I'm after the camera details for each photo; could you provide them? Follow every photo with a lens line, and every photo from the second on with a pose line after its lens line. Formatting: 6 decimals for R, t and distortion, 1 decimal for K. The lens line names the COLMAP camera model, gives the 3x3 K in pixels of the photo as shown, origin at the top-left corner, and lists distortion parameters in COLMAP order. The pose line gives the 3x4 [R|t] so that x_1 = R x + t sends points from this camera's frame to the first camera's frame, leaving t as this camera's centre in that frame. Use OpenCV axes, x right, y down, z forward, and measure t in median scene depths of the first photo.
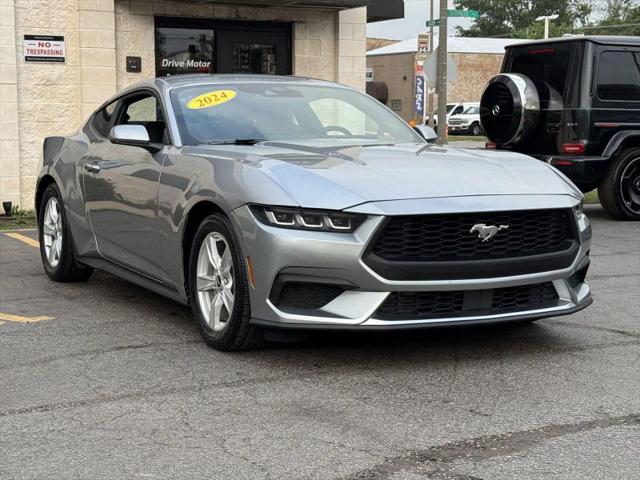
lens RADIAL K [[1173.9, 0, 318.6], [0, 1173.9, 238.3], [0, 0, 1]] dist [0.142559, 0.000000]
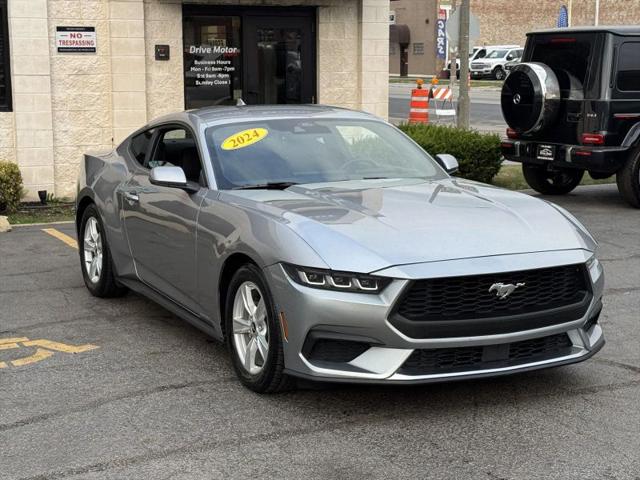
lens RADIAL K [[1173.9, 0, 314.1], [0, 1173.9, 227.3], [0, 0, 1]] dist [0.142559, 0.000000]
pose [[0.999760, -0.000409, -0.021915, -0.005727], [0.001336, 0.999103, 0.042322, -0.092715], [0.021878, -0.042341, 0.998864, -0.062455]]
